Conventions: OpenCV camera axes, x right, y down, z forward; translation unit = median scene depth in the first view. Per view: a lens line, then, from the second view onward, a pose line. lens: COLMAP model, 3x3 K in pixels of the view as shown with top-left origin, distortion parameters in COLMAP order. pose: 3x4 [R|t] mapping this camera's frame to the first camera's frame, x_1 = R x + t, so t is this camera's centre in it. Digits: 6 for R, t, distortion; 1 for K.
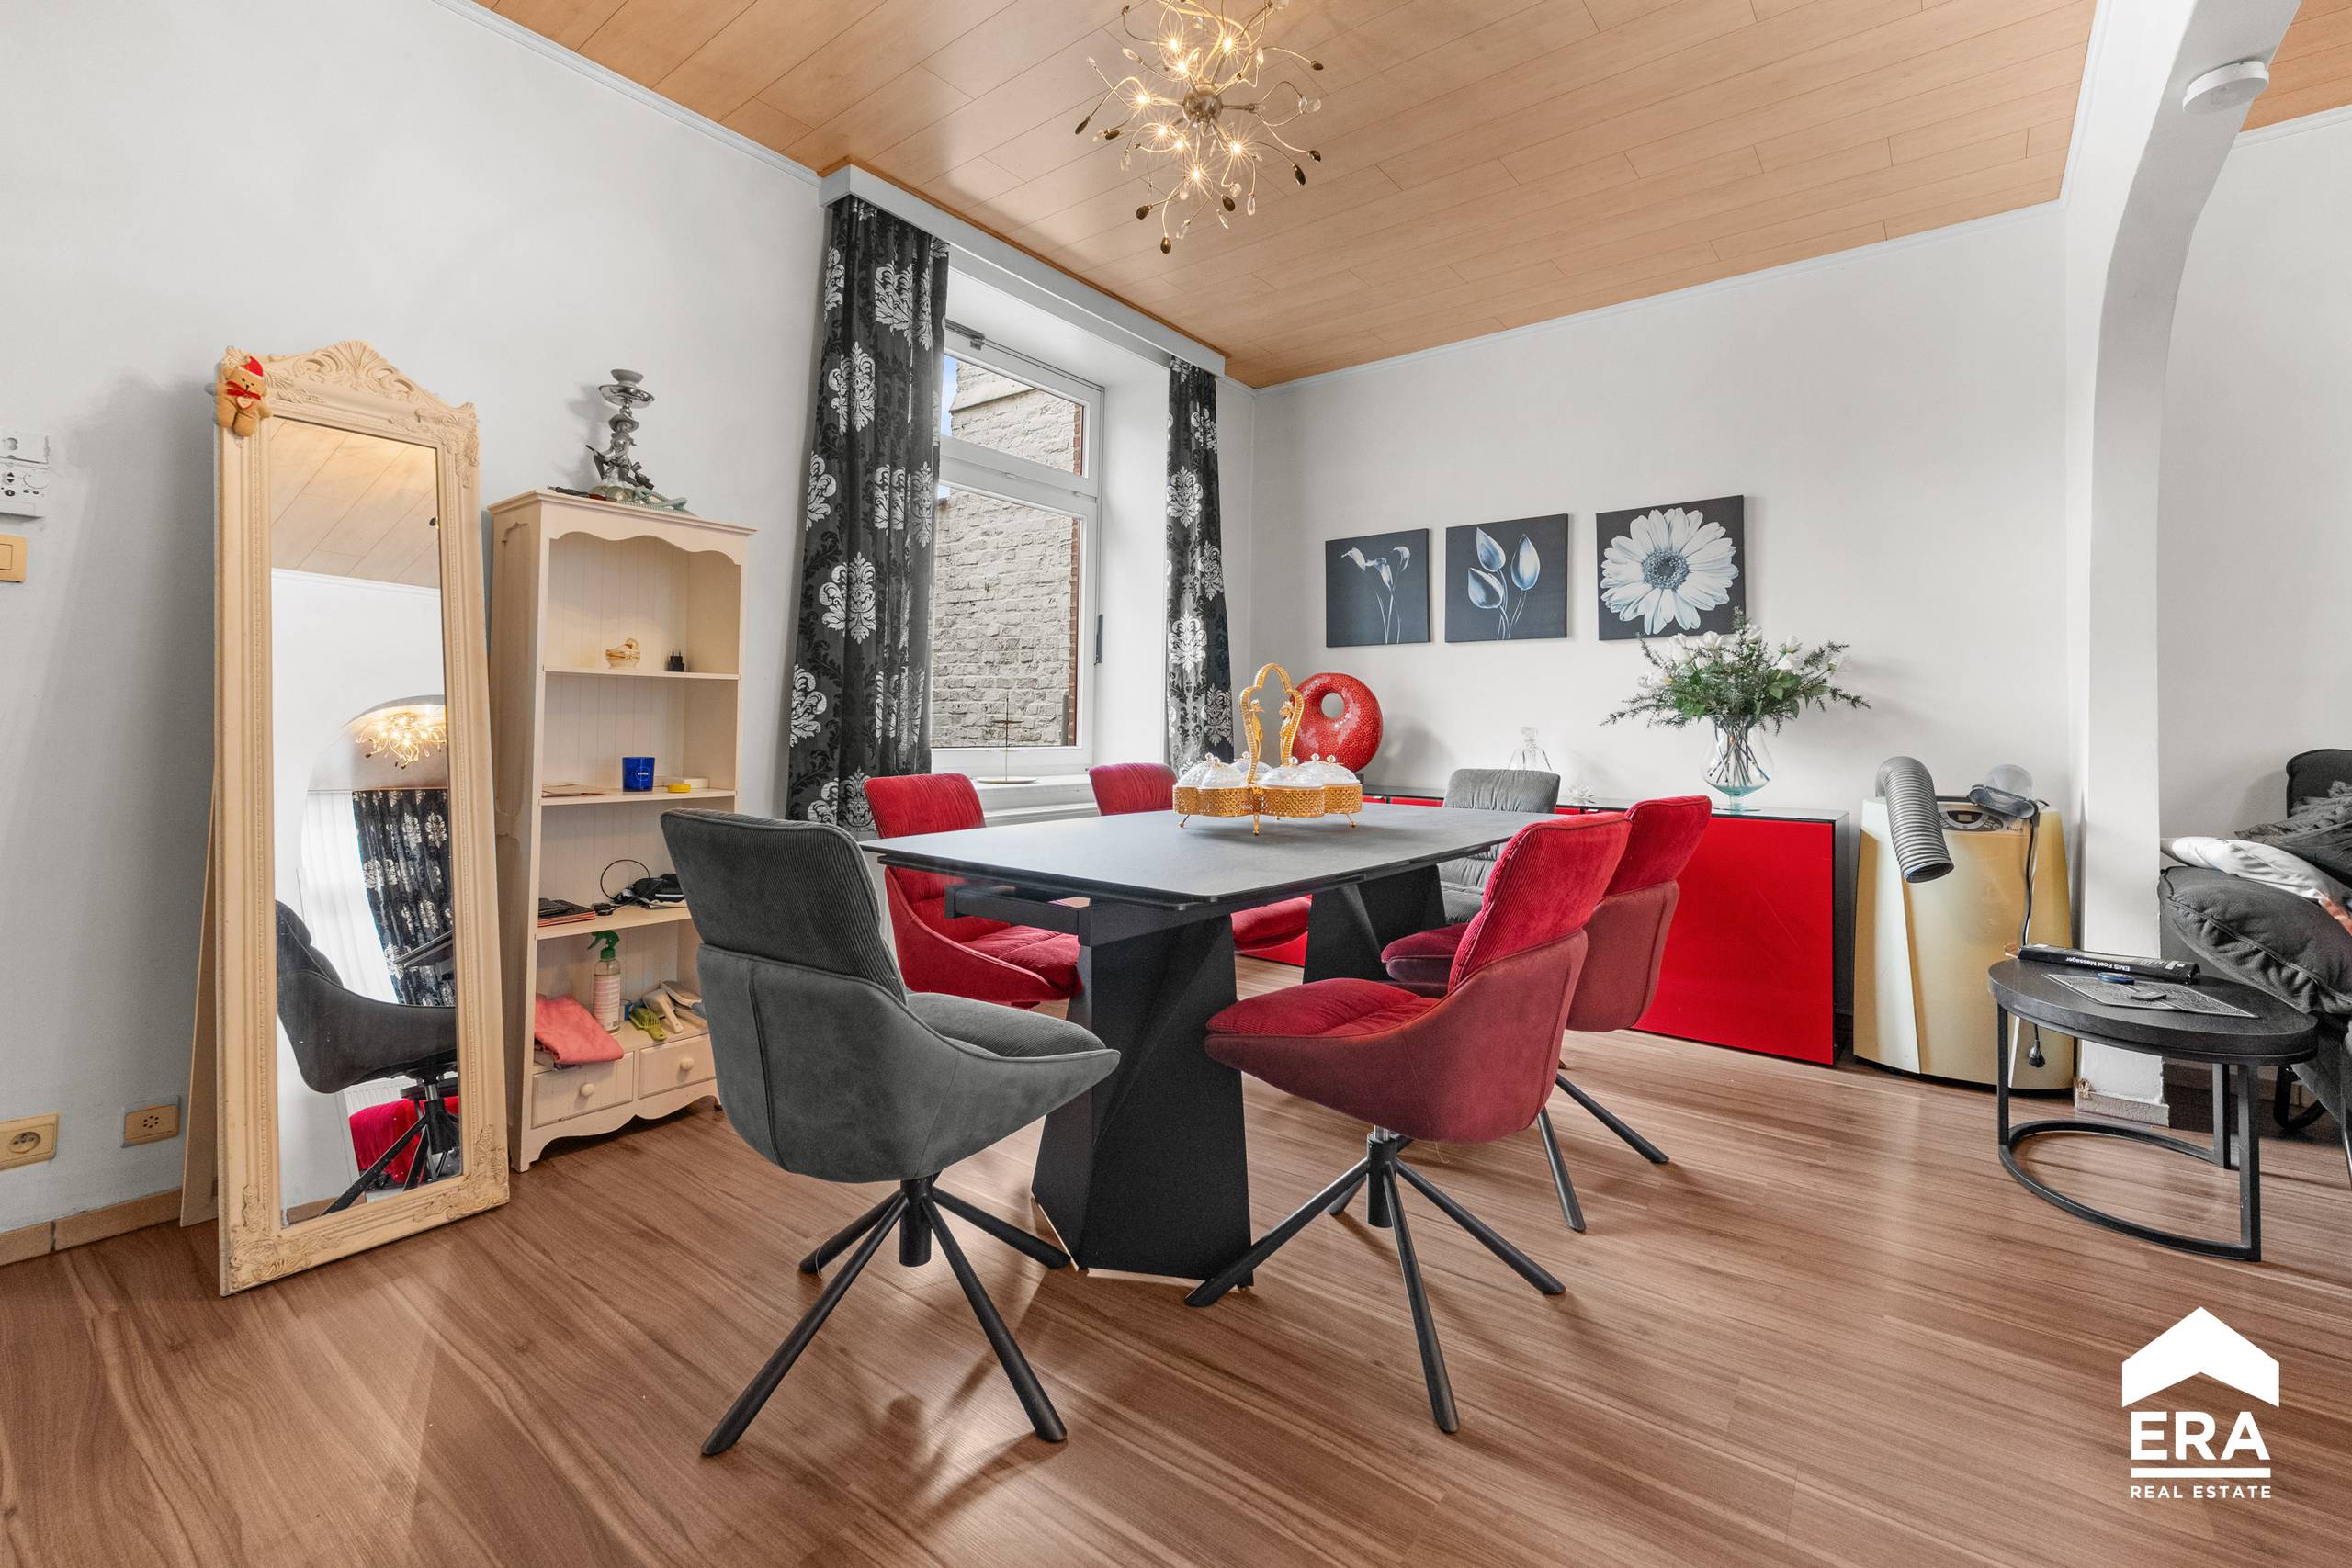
lens RADIAL K [[1010.2, 0, 1172.8], [0, 1010.2, 708.4], [0, 0, 1]] dist [0.000507, -0.000016]
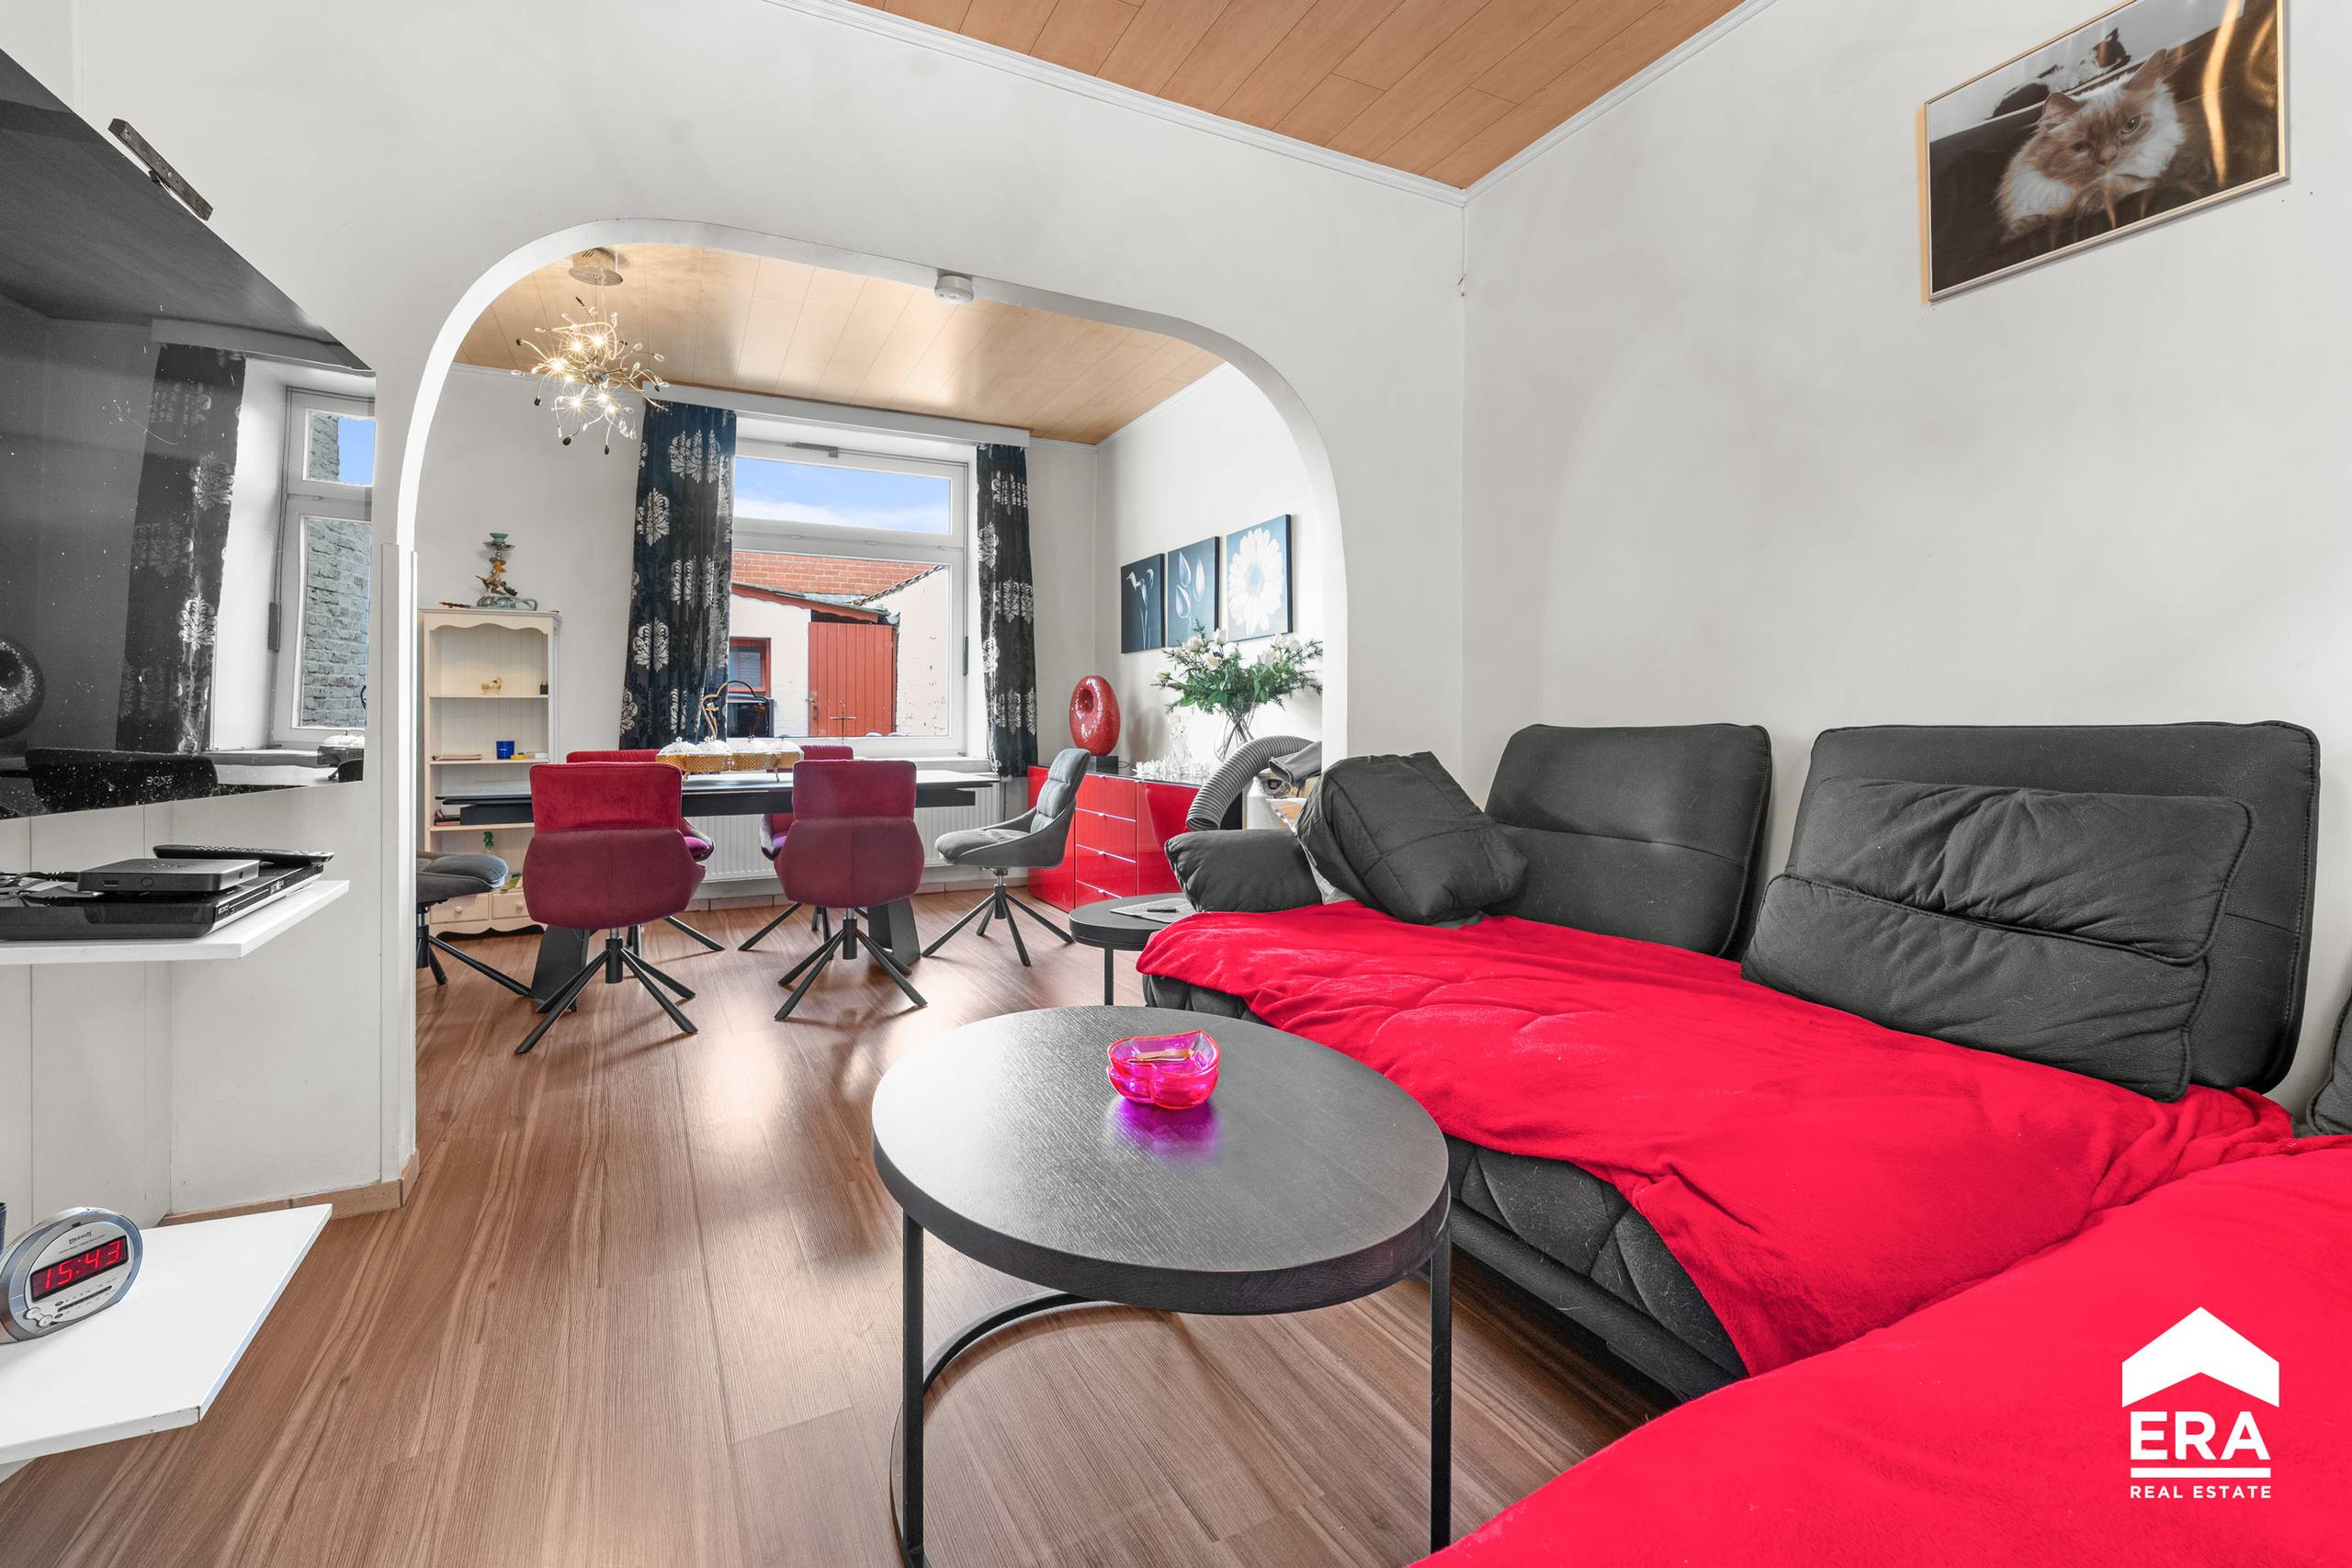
lens RADIAL K [[1031.6, 0, 1180.0], [0, 1031.6, 729.0], [0, 0, 1]] dist [0.000200, -0.000226]
pose [[0.907549, -0.012904, -0.419749, 1.117014], [0.021544, 0.999642, 0.015849, 0.018002], [0.419394, -0.023427, 0.907502, -0.161521]]
